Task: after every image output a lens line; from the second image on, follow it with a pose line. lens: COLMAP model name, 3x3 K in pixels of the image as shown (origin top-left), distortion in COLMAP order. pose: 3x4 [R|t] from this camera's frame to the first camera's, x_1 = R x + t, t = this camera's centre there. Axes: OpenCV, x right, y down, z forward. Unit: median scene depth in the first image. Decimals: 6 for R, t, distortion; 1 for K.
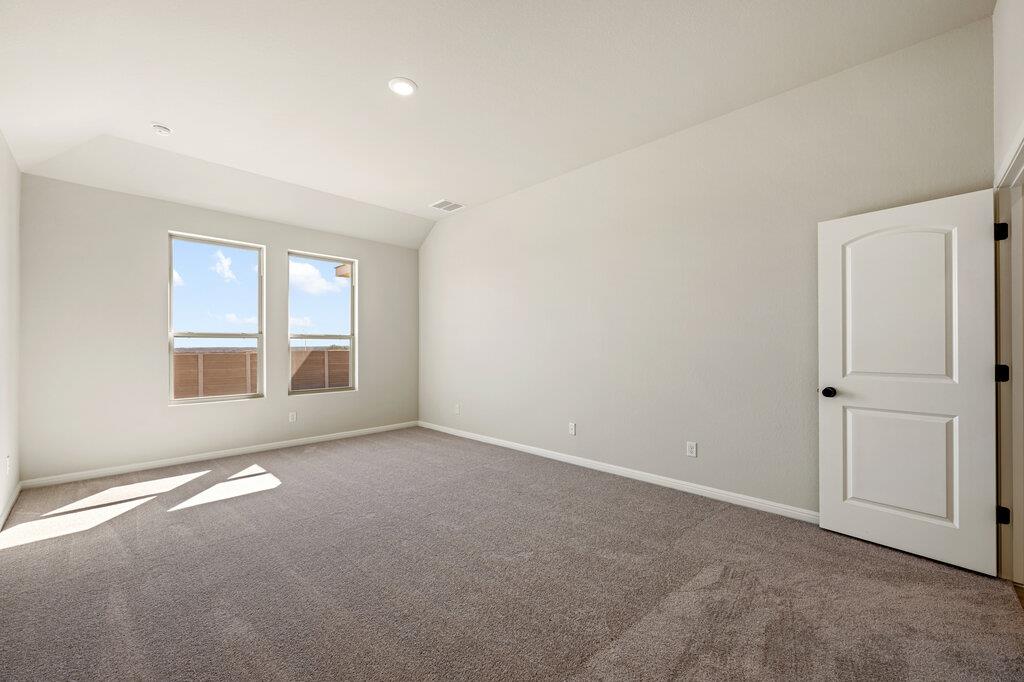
lens RADIAL K [[405.2, 0, 515.3], [0, 405.2, 338.7], [0, 0, 1]] dist [0.003256, -0.000953]
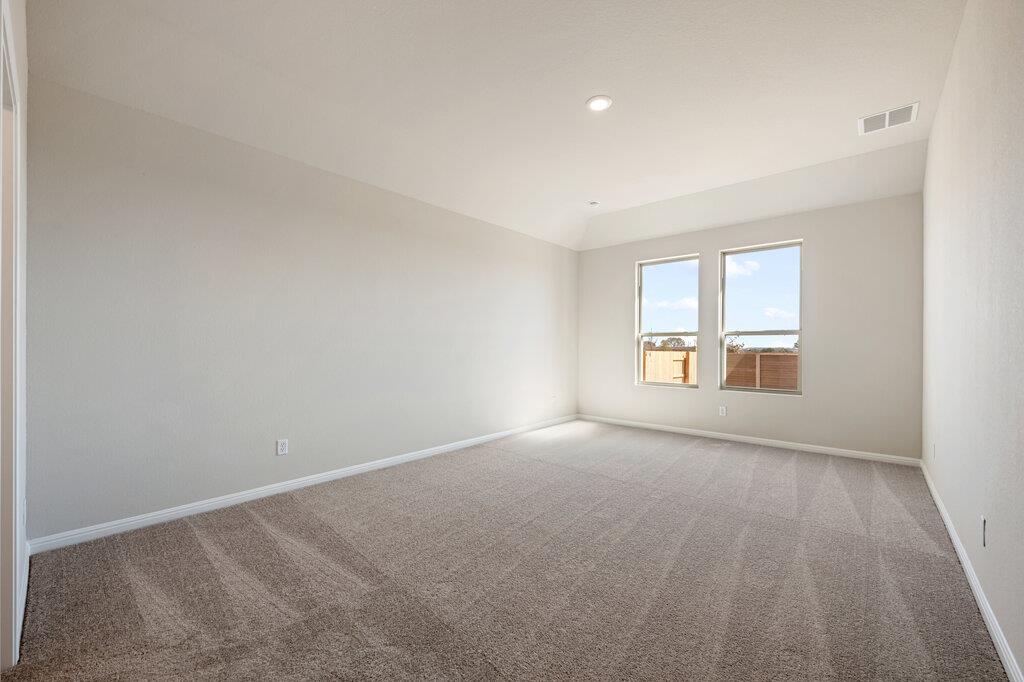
lens RADIAL K [[405.2, 0, 511.4], [0, 405.2, 342.1], [0, 0, 1]] dist [0.003256, -0.000953]
pose [[0.082554, -0.006277, -0.996567, 0.423862], [0.021091, 0.999767, -0.004550, 0.009308], [0.996363, -0.020643, 0.082667, 0.368378]]
